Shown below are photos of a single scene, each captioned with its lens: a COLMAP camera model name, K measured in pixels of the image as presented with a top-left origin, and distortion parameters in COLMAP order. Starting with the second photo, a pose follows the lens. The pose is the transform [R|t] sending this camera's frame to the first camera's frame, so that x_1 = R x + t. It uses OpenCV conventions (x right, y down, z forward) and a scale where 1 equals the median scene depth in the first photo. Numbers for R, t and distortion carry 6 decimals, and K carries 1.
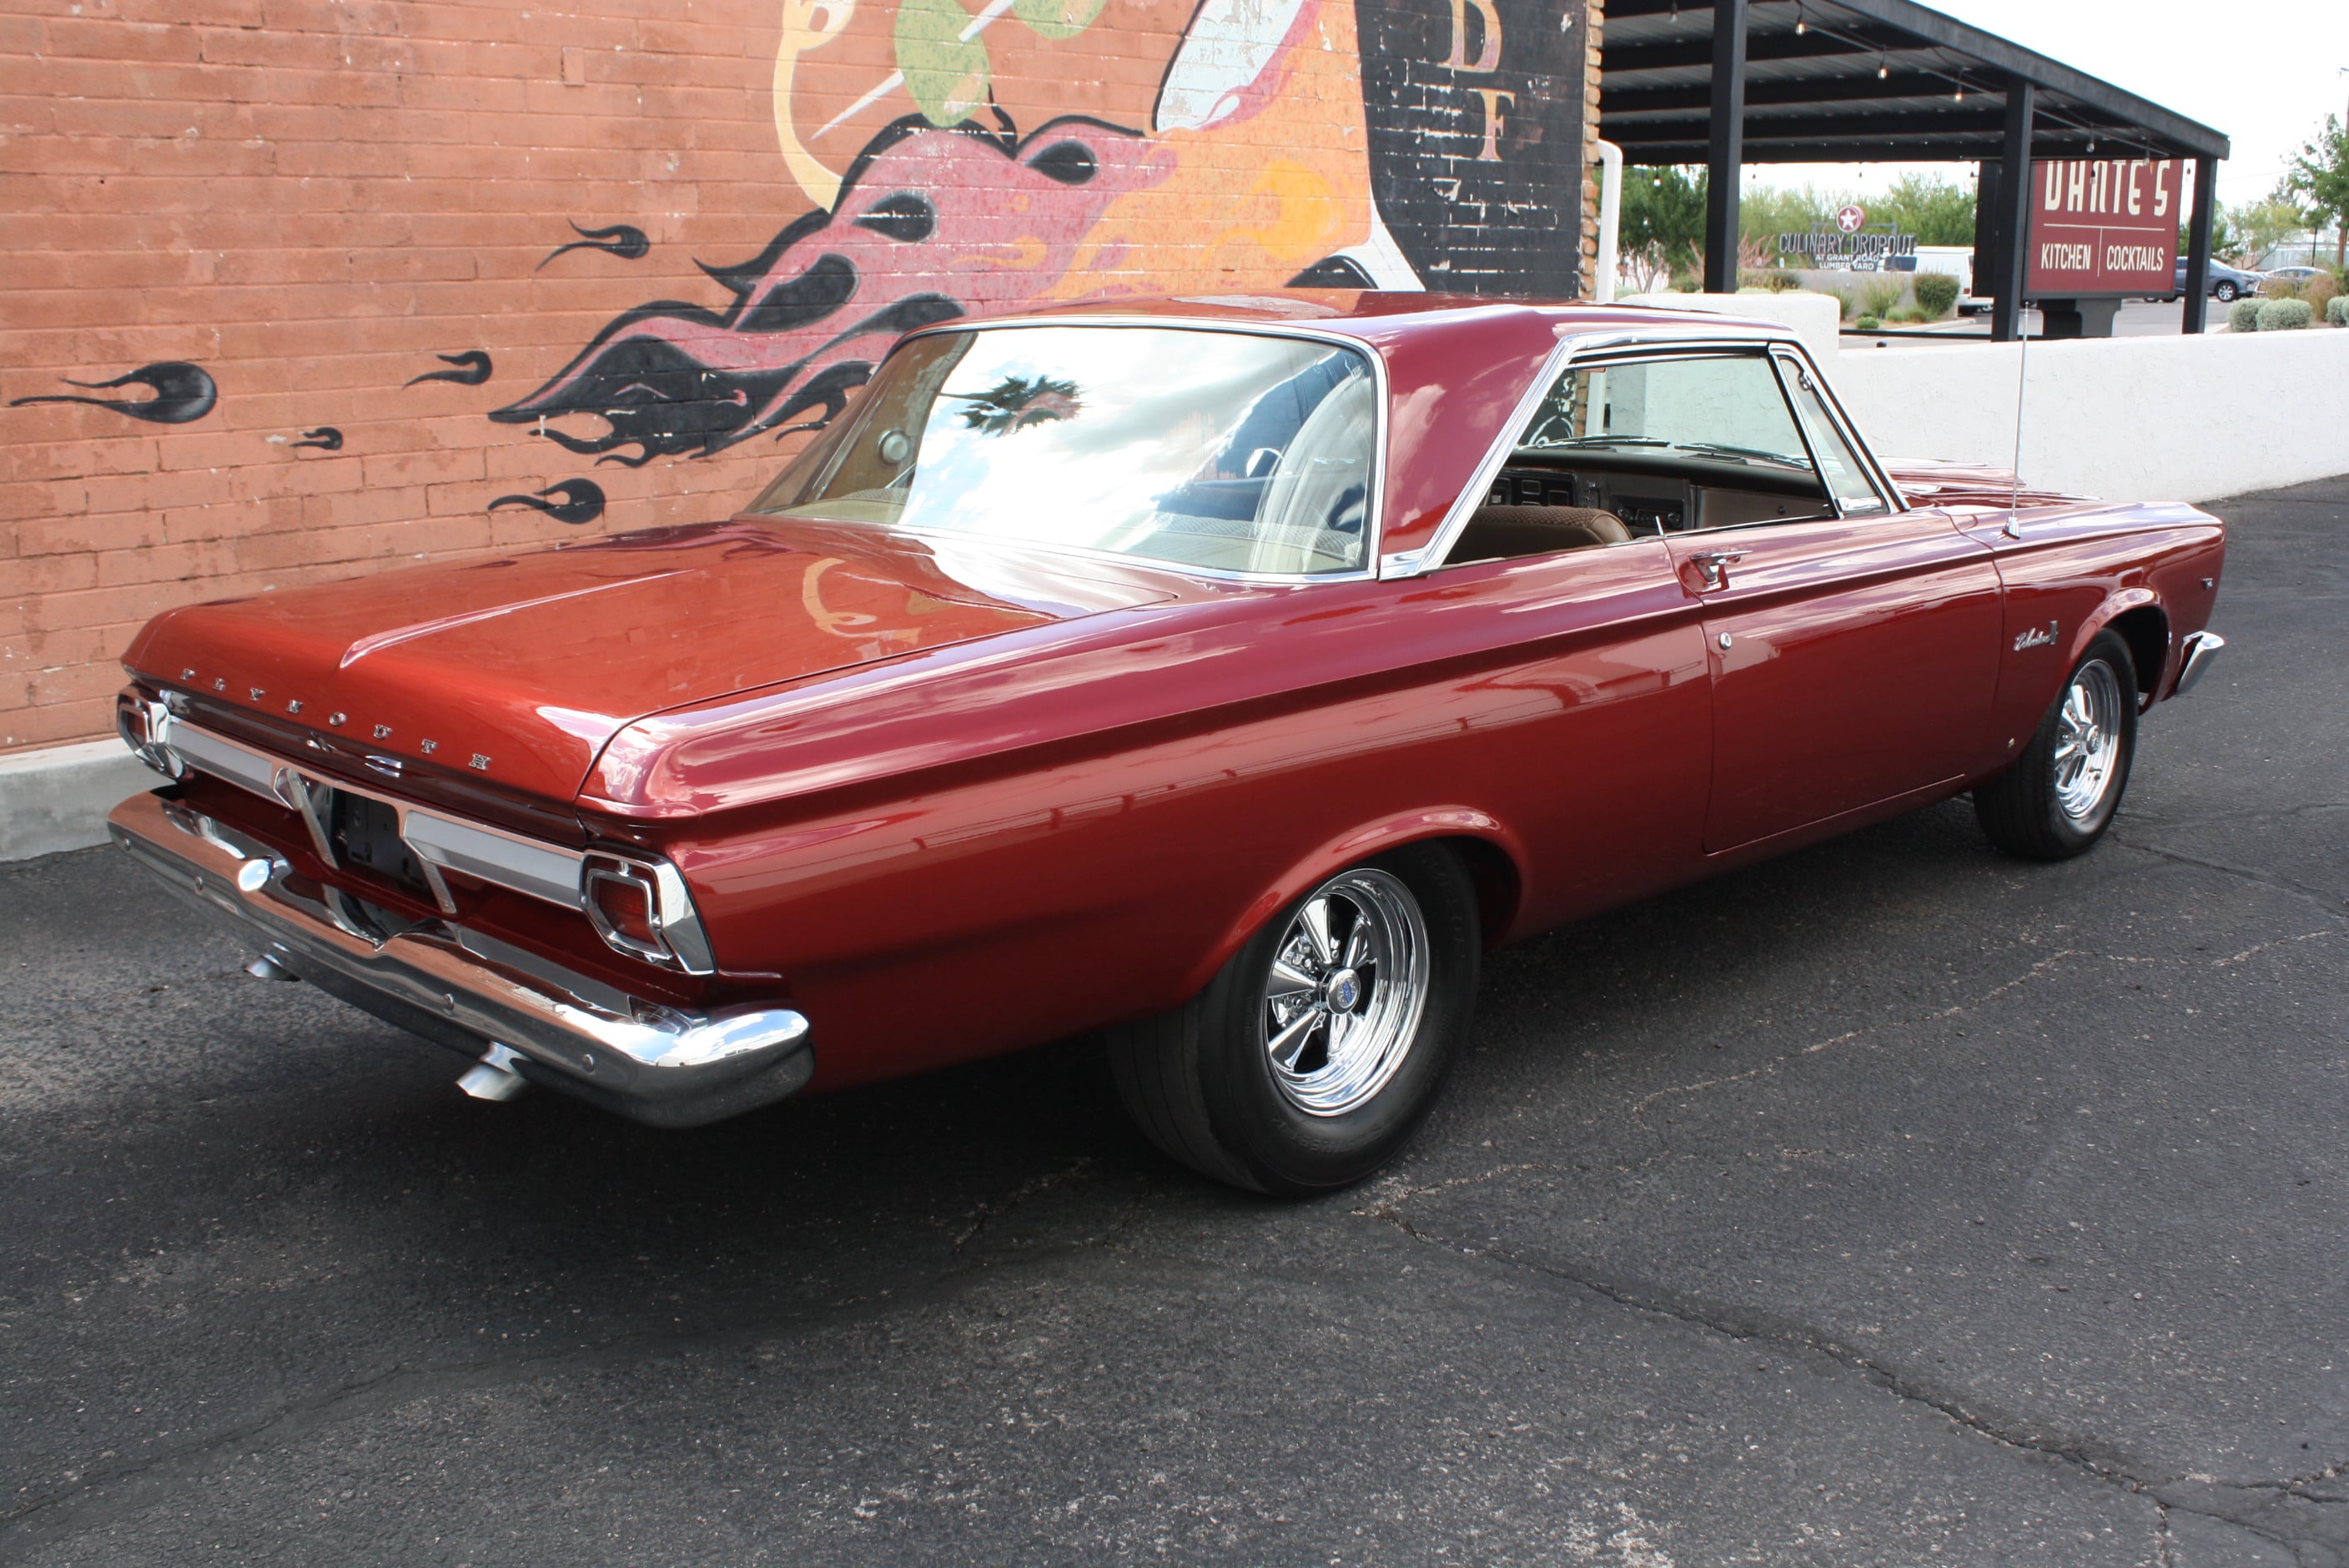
lens RADIAL K [[2254.8, 0, 1172.6], [0, 2254.8, 751.6], [0, 0, 1]] dist [-0.142885, 0.152476]
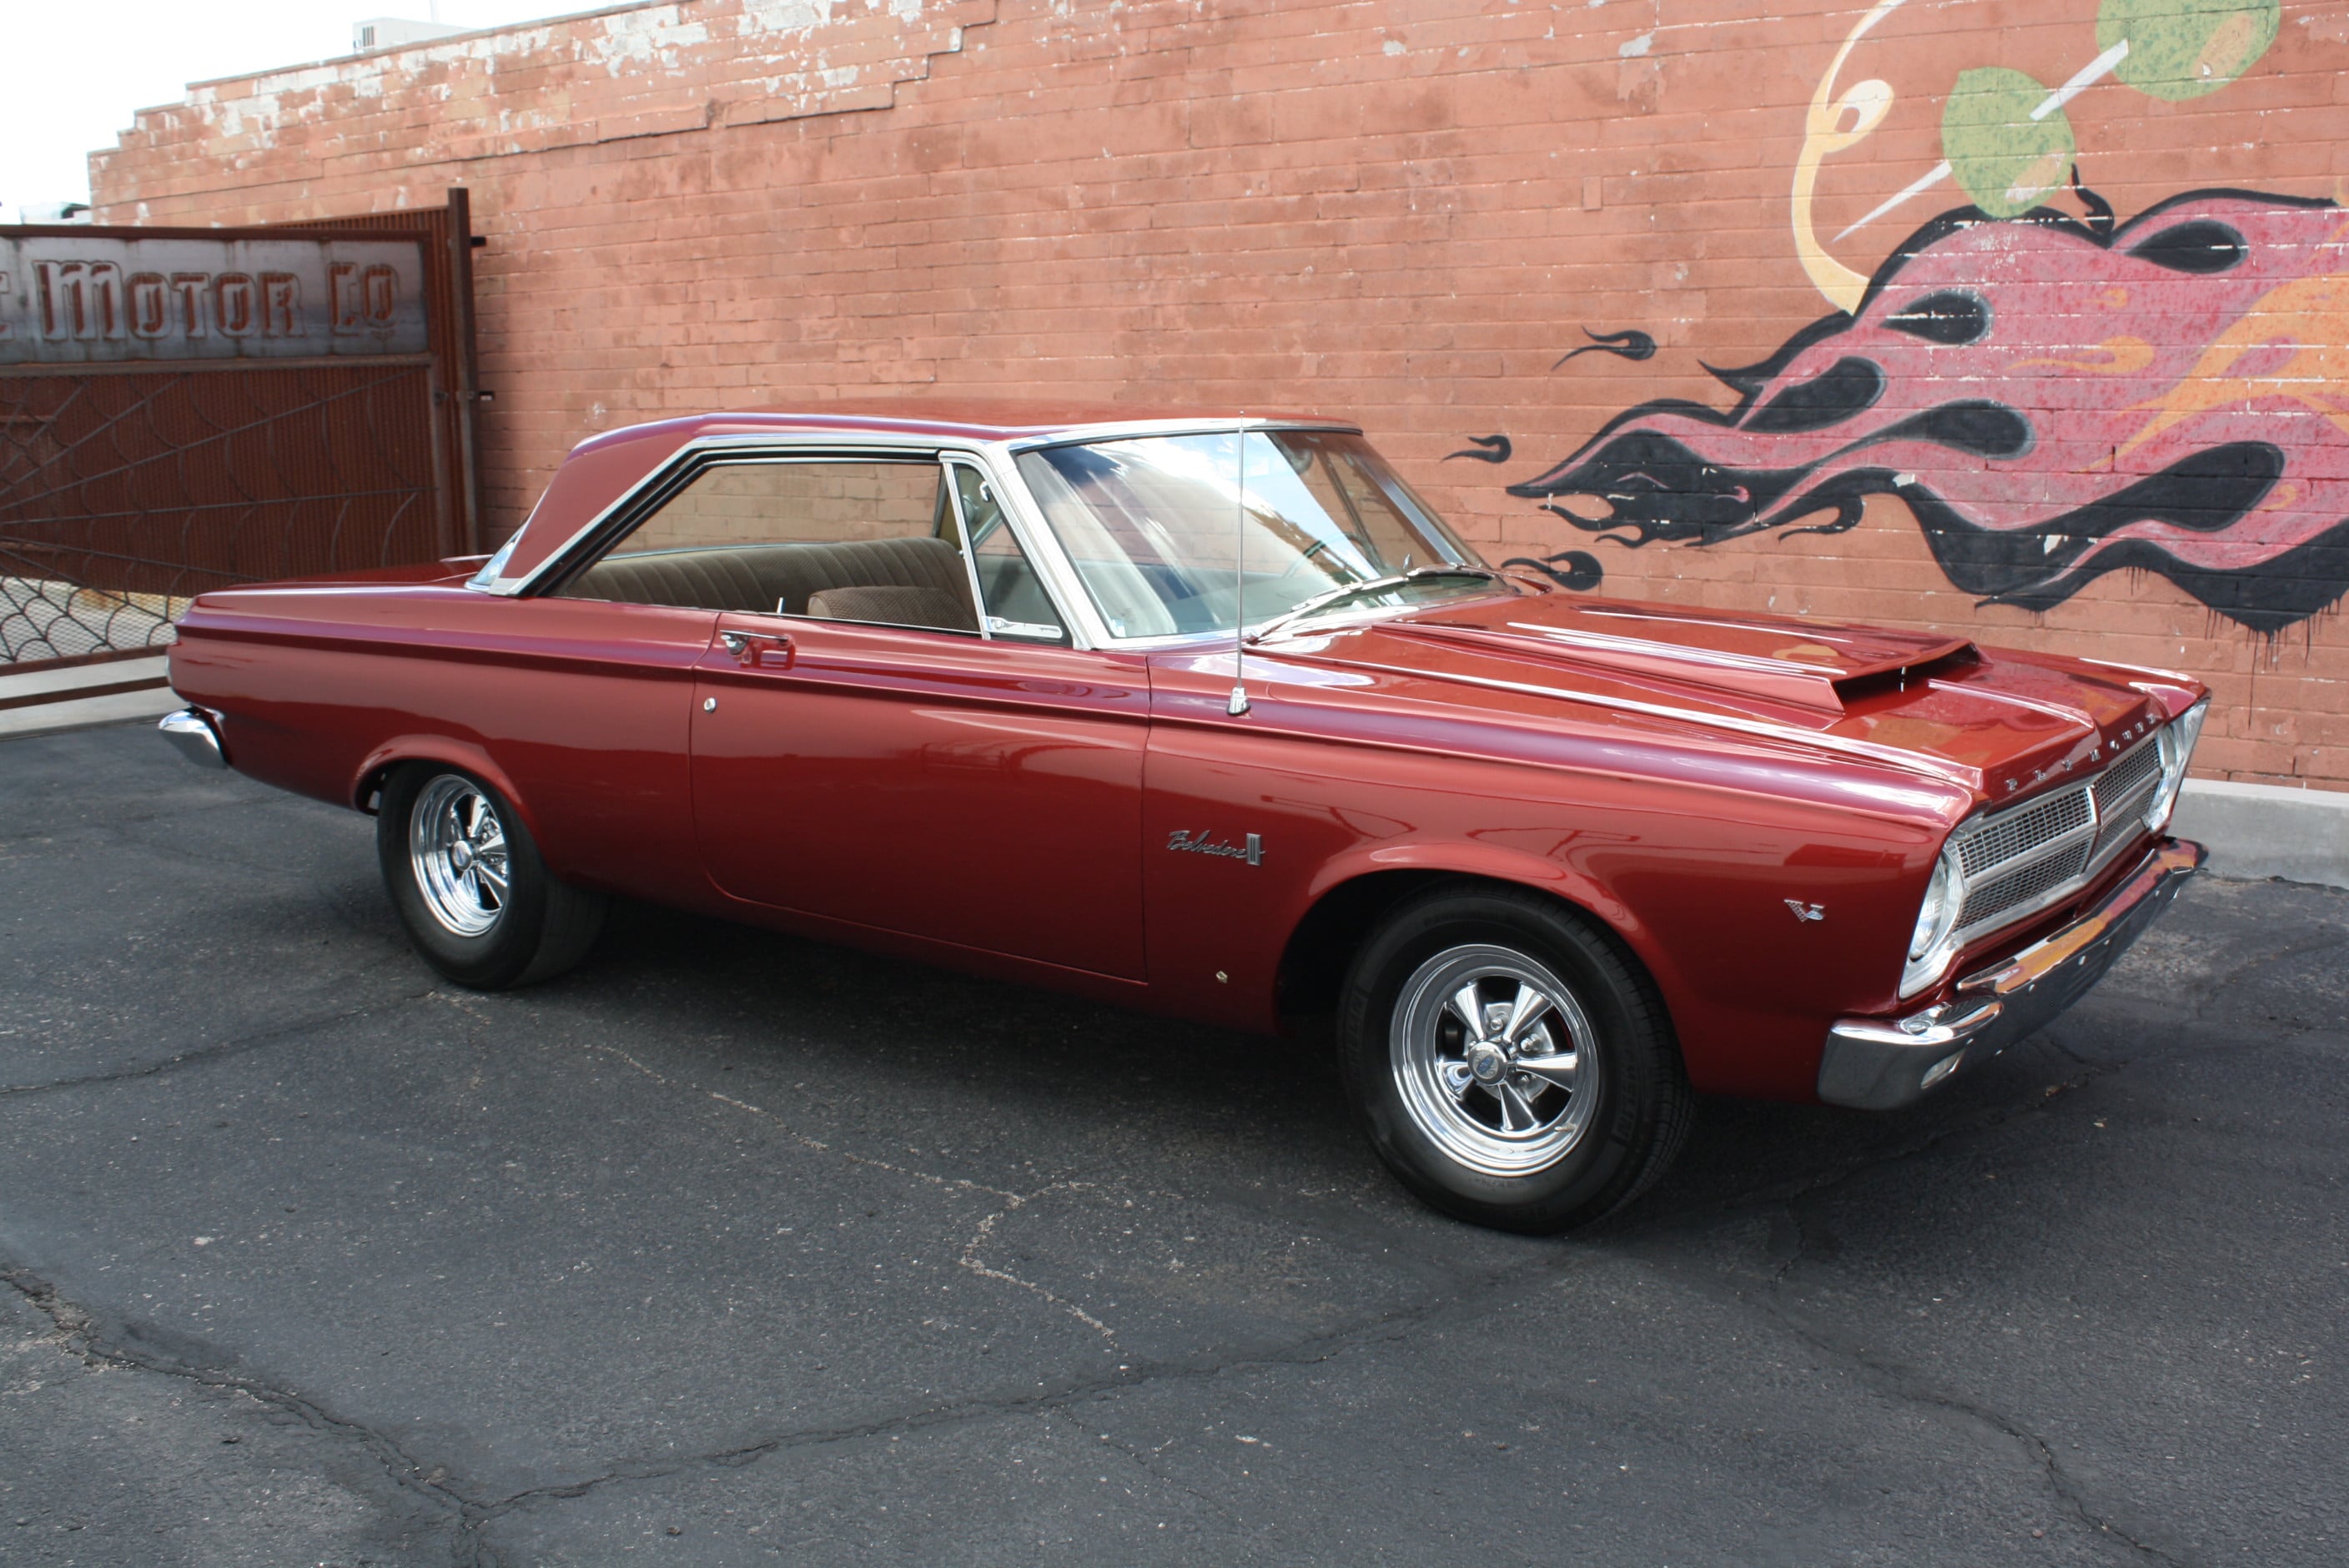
lens RADIAL K [[2284.5, 0, 1210.8], [0, 2284.5, 756.1], [0, 0, 1]] dist [-0.149765, 0.157786]
pose [[0.155686, 0.165137, -0.973905, 0.856831], [-0.199716, 0.970828, 0.132689, -0.137592], [0.967407, 0.173846, 0.184125, 0.621606]]
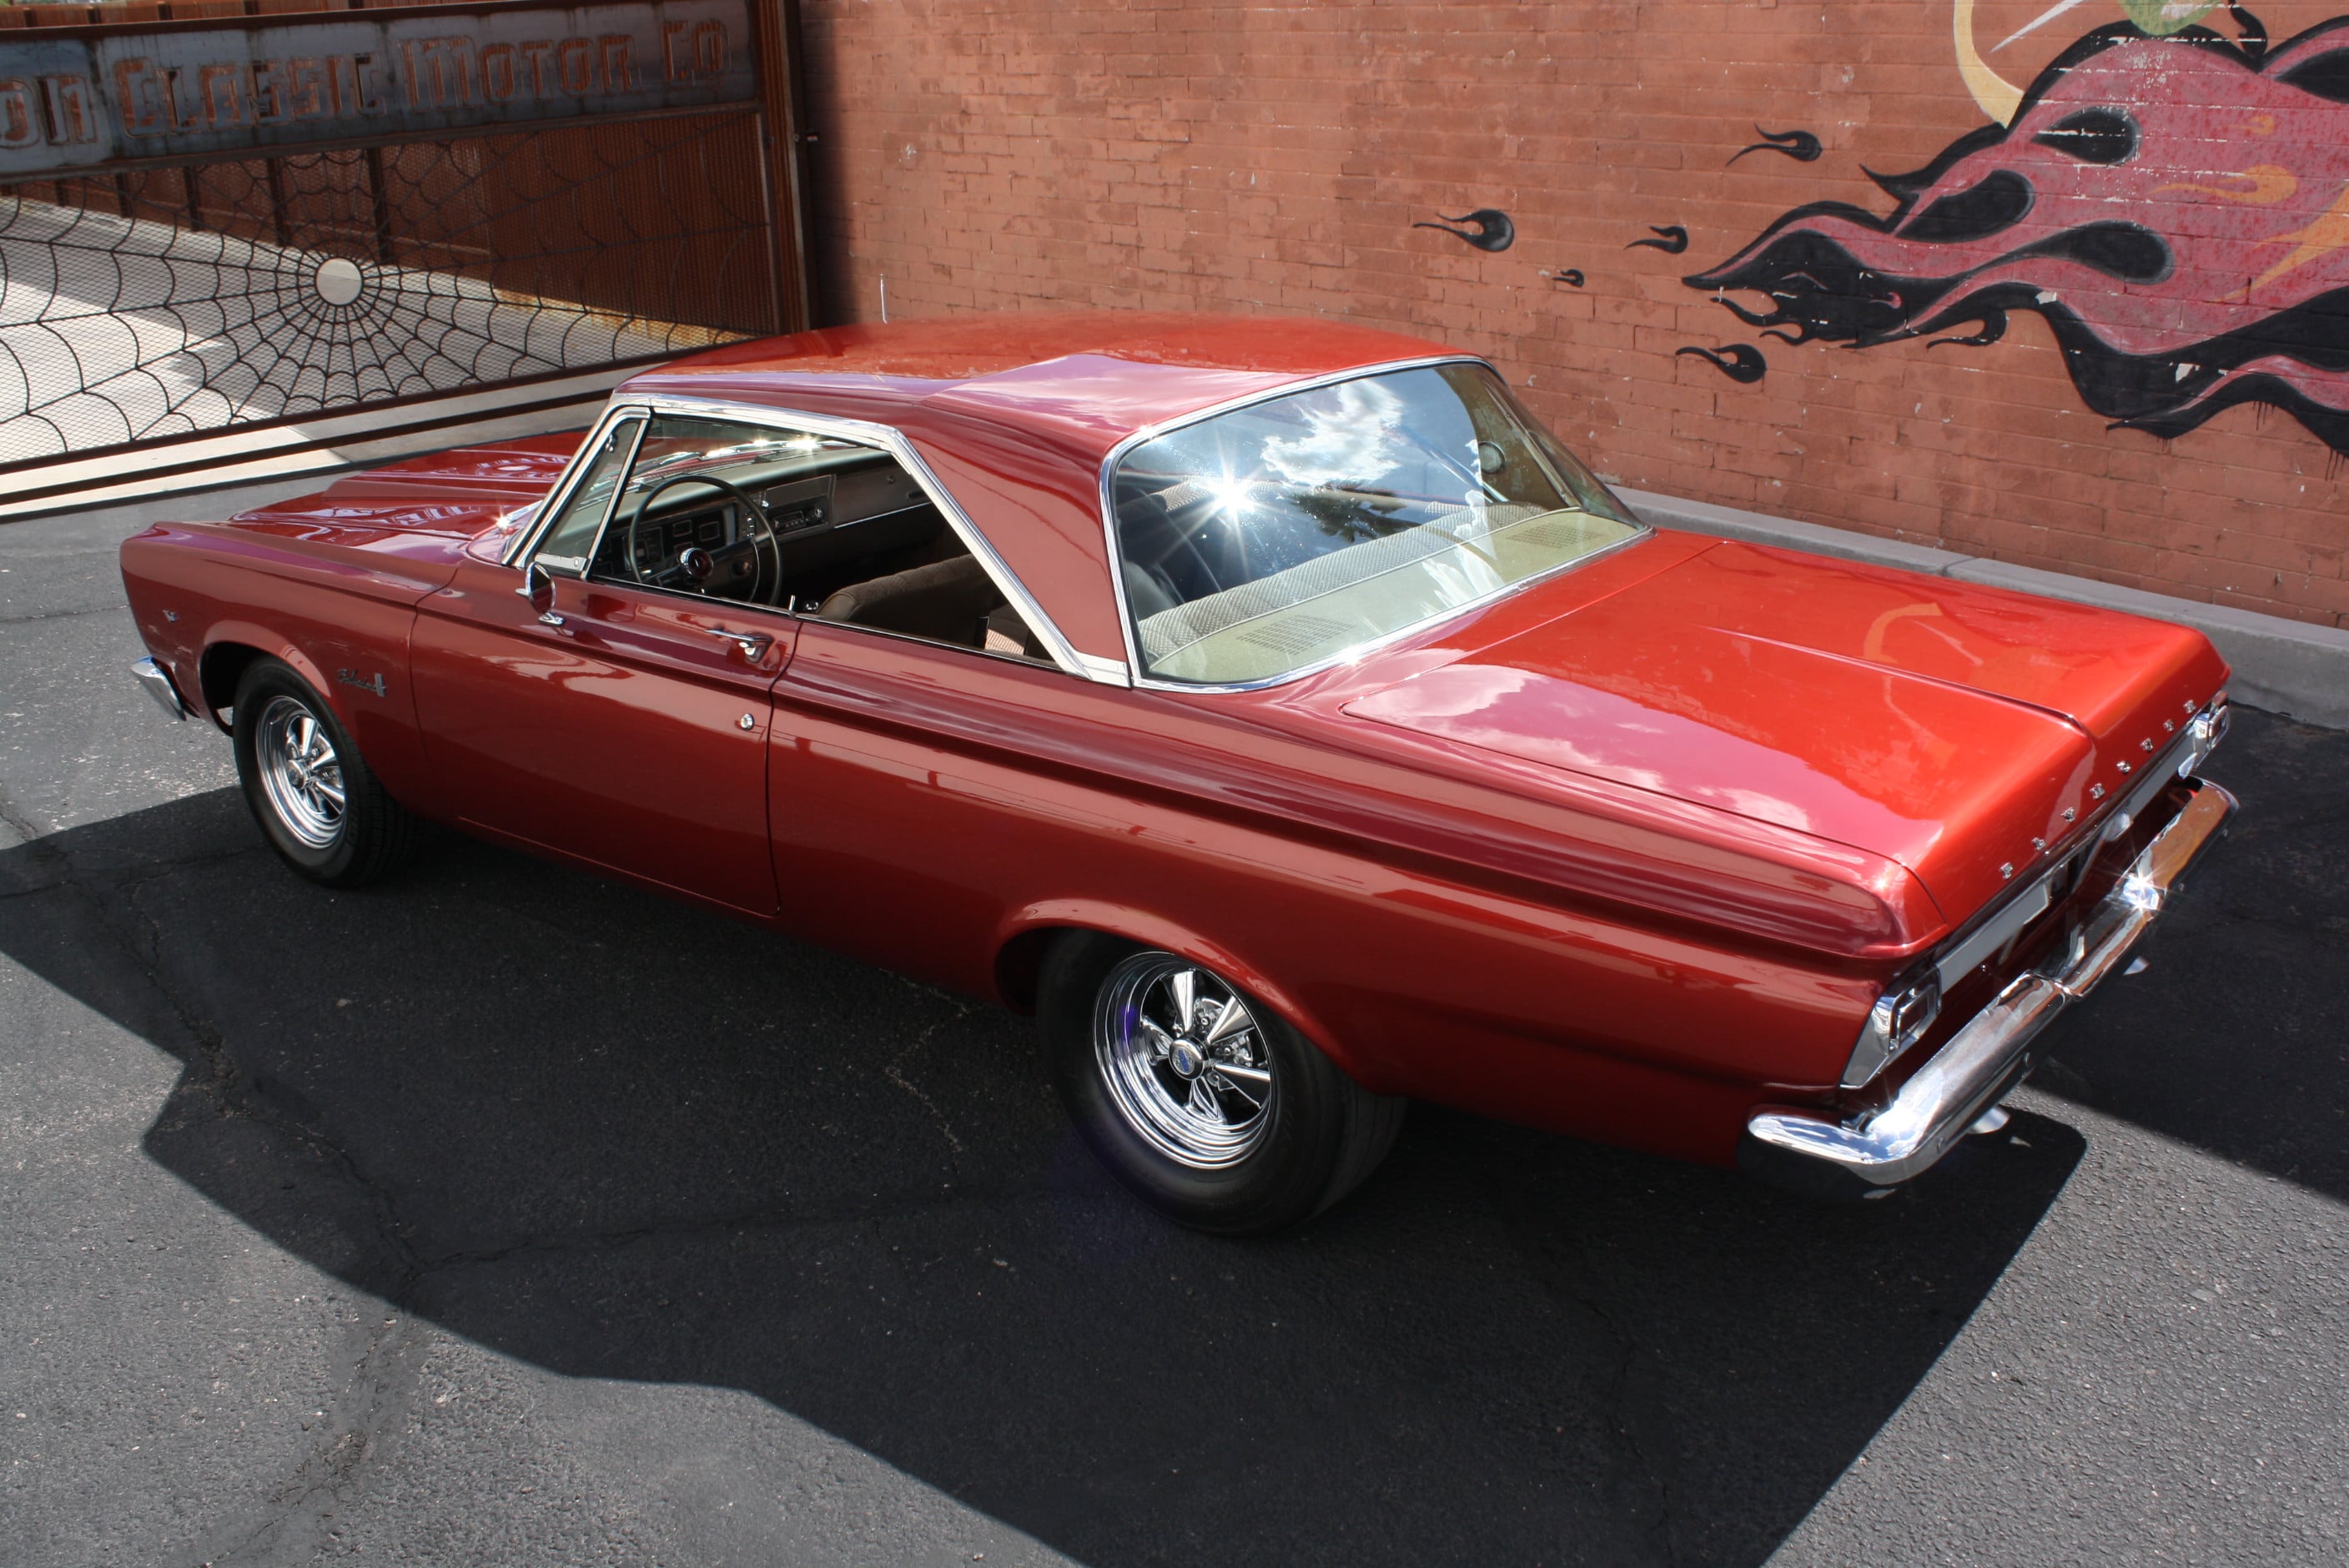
lens RADIAL K [[2237.4, 0, 1201.8], [0, 2237.4, 761.1], [0, 0, 1]] dist [-0.148383, 0.149105]
pose [[-0.064408, 0.334925, -0.940041, 0.922793], [-0.185404, 0.921580, 0.341051, -0.264610], [0.980549, 0.196253, 0.002739, 0.759098]]
